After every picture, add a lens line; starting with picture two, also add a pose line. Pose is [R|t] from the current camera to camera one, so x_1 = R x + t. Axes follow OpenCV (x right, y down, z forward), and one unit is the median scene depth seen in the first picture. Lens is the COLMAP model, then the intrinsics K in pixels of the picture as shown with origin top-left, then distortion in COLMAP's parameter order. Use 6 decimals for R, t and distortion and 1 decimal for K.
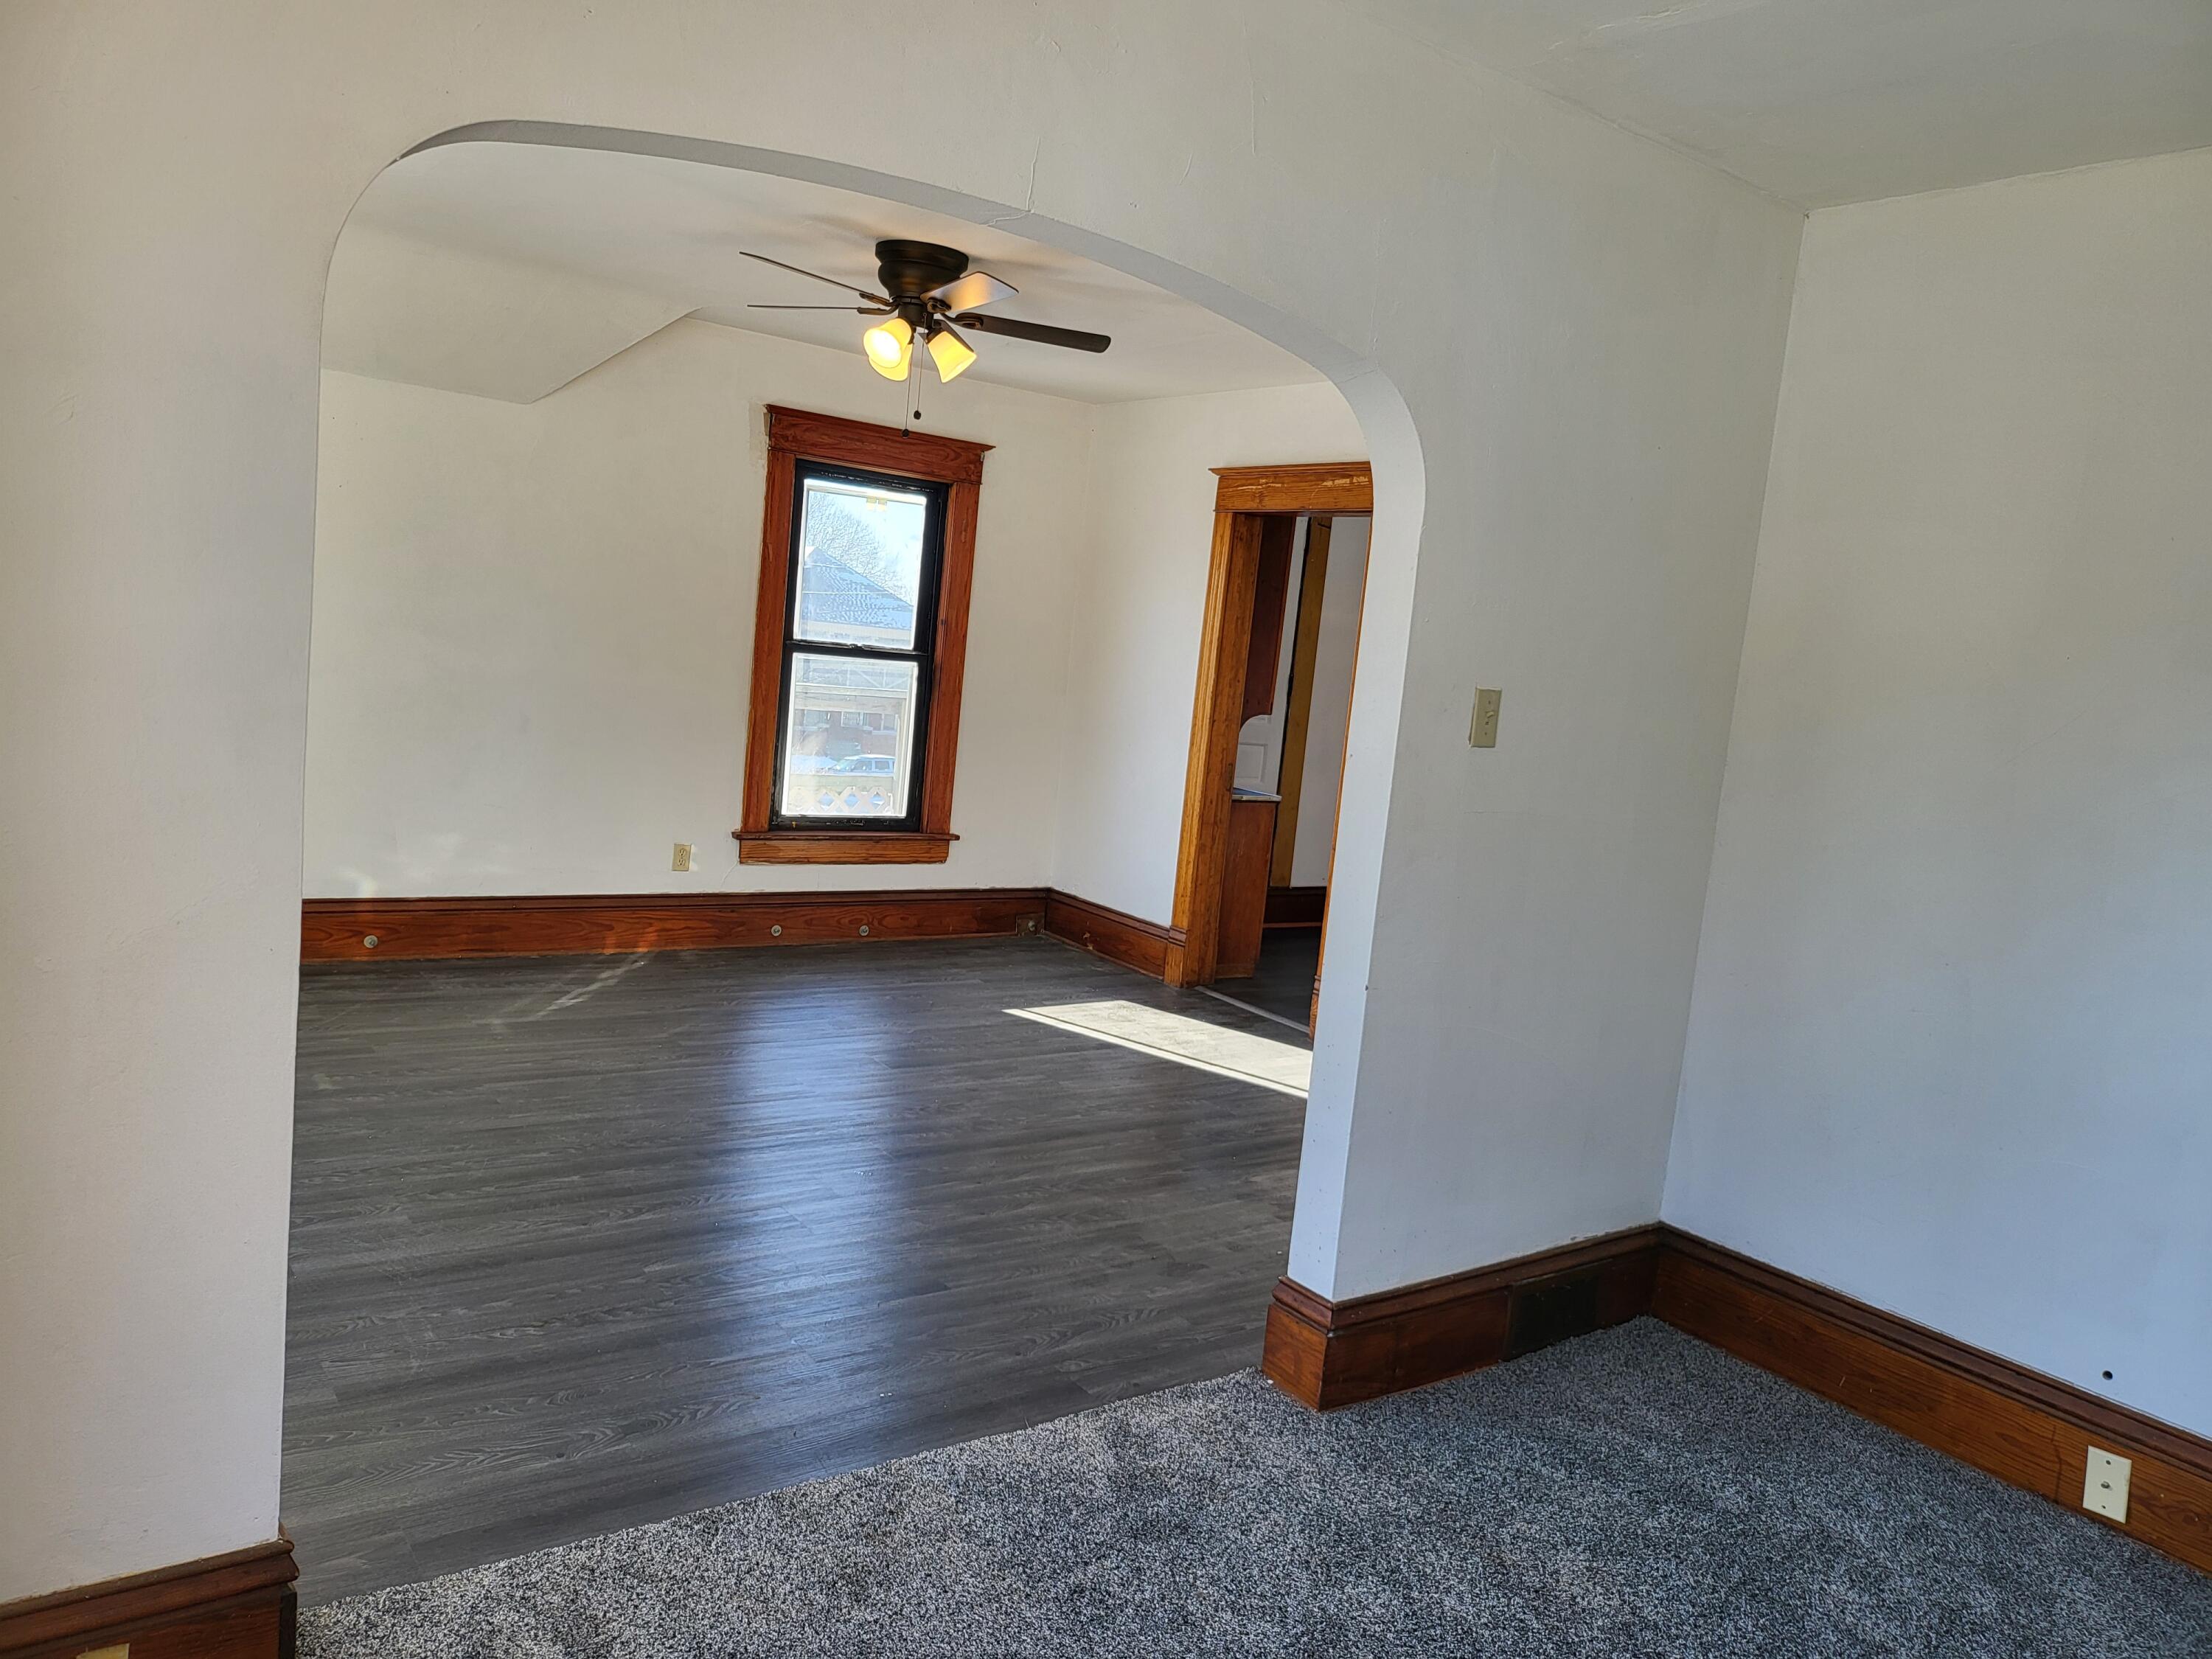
lens RADIAL K [[1573.8, 0, 1114.4], [0, 1573.8, 822.8], [0, 0, 1]] dist [0.062861, -0.061810]
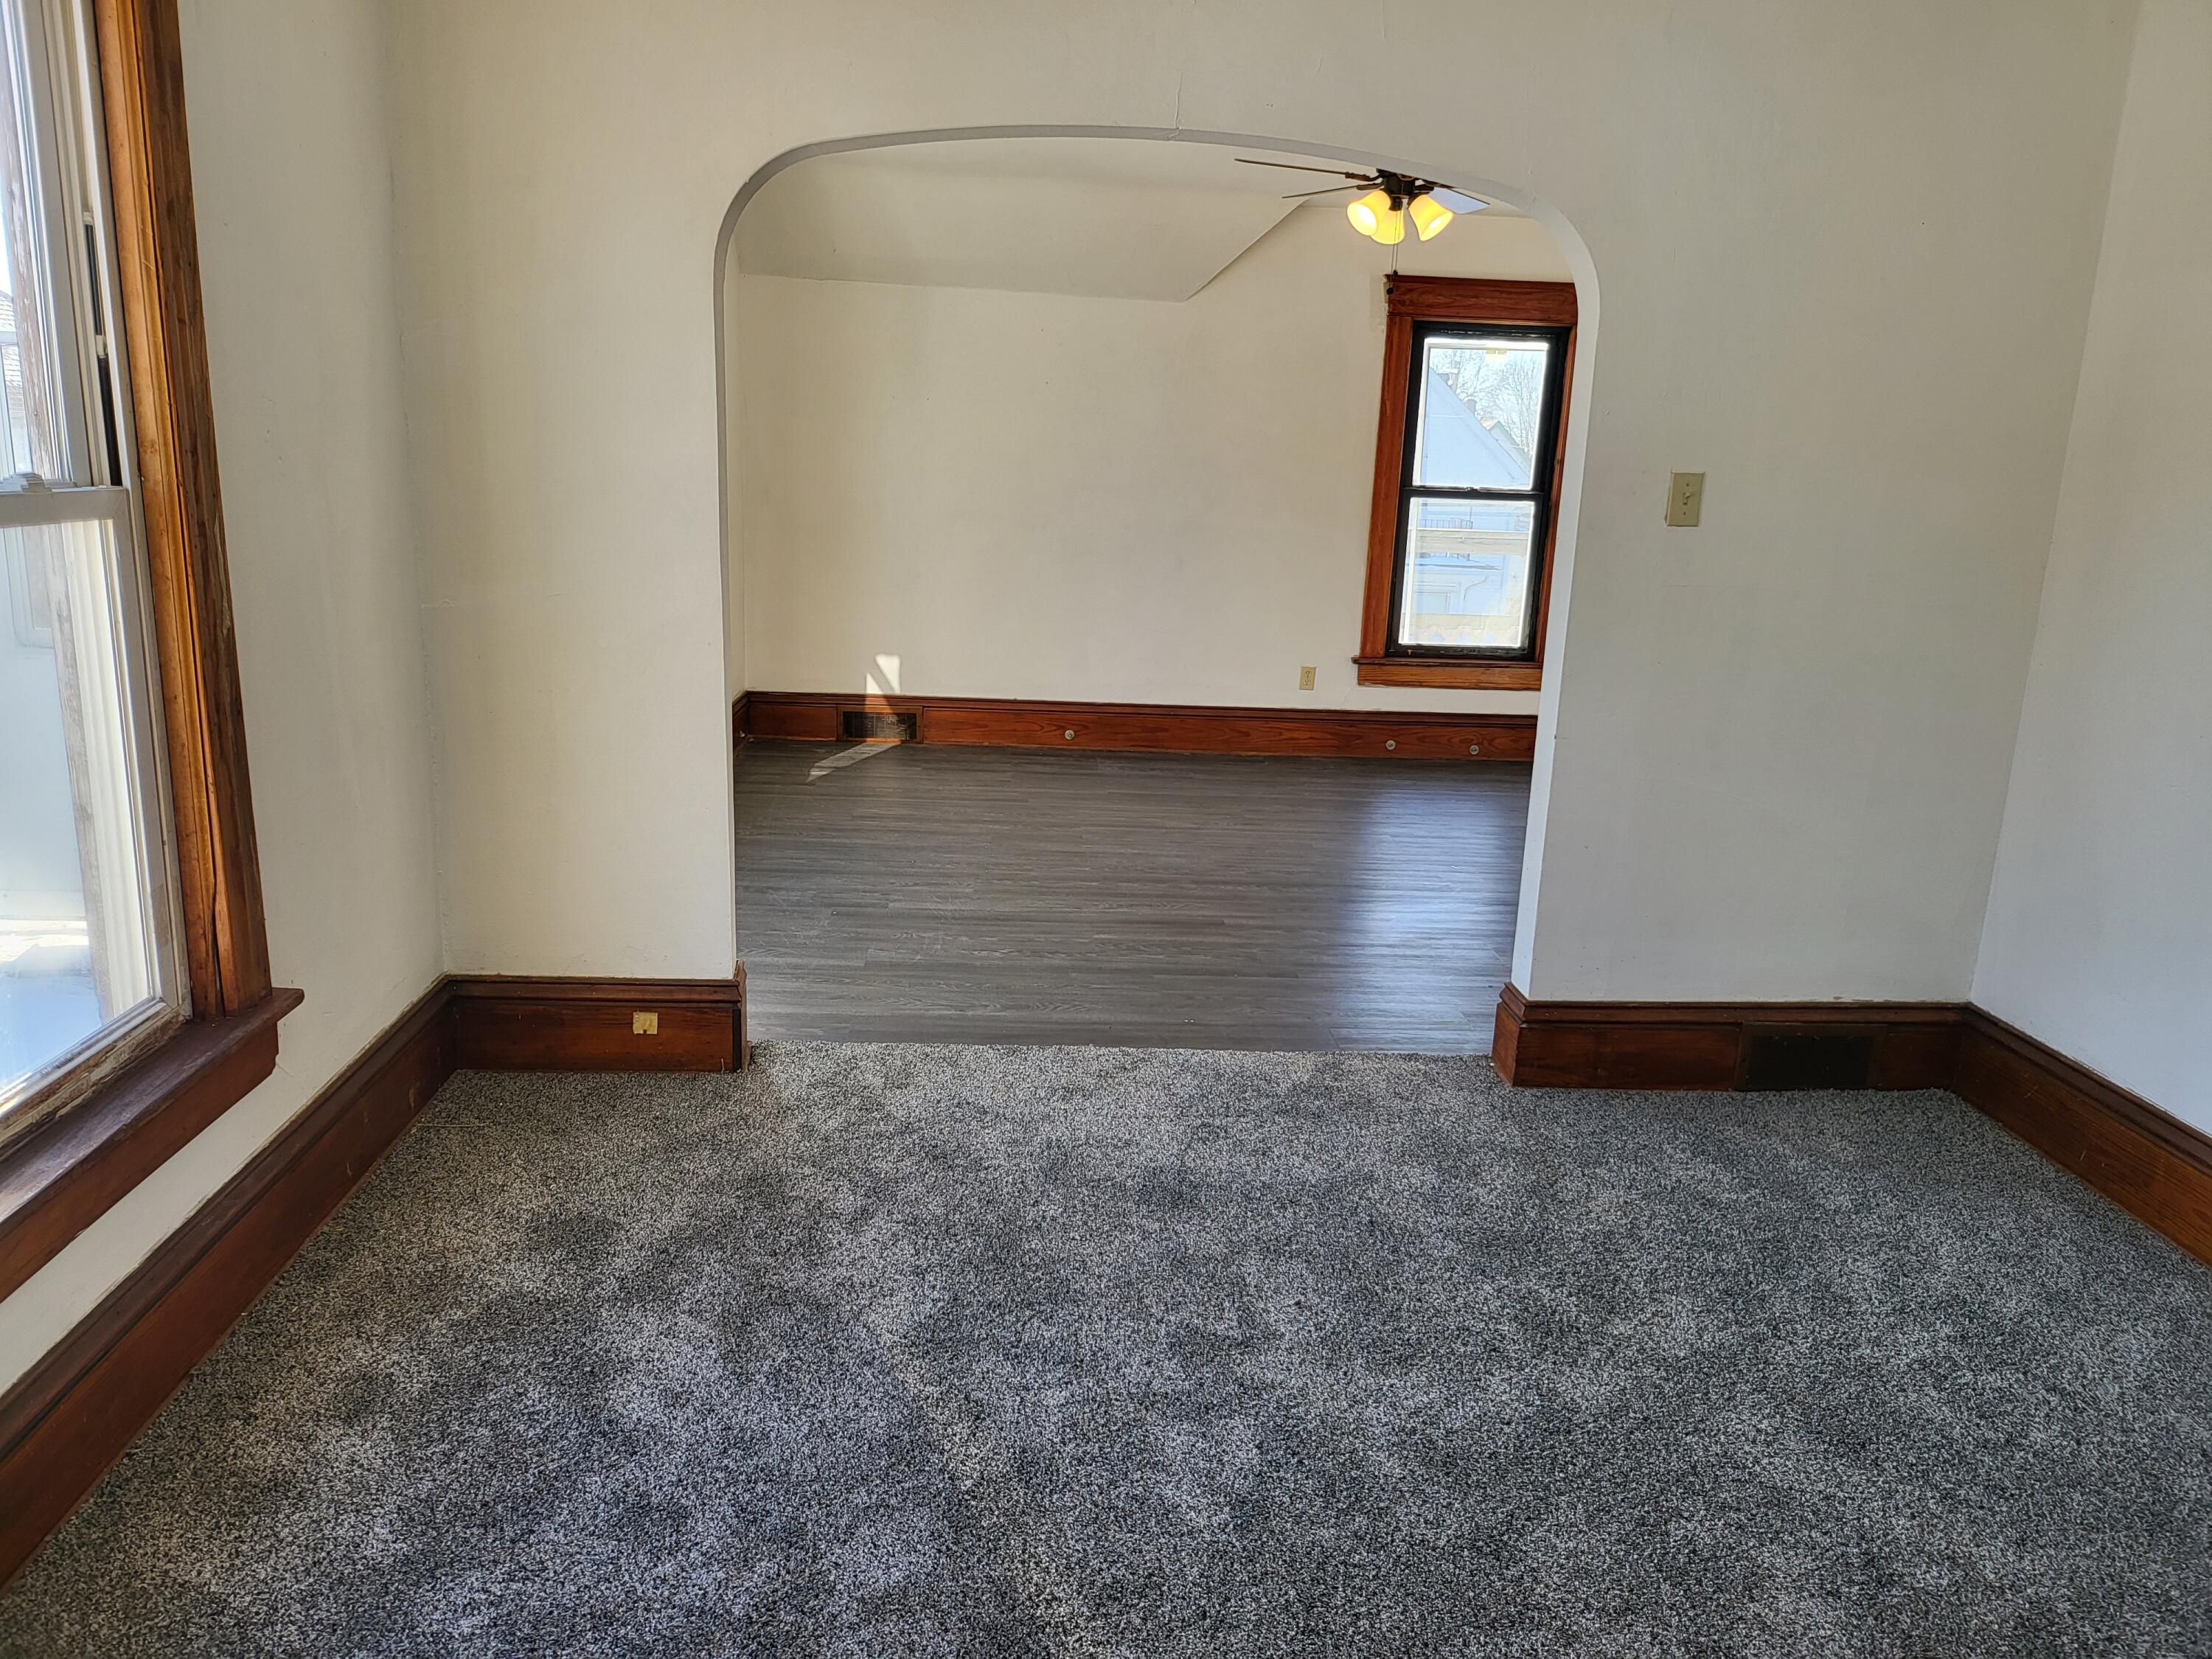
lens RADIAL K [[1573.8, 0, 1115.5], [0, 1573.8, 824.3], [0, 0, 1]] dist [0.062861, -0.061810]
pose [[0.846934, 0.059855, -0.528319, 0.243610], [-0.018769, 0.996390, 0.082797, 0.037456], [0.531367, -0.060208, 0.844999, -0.084371]]
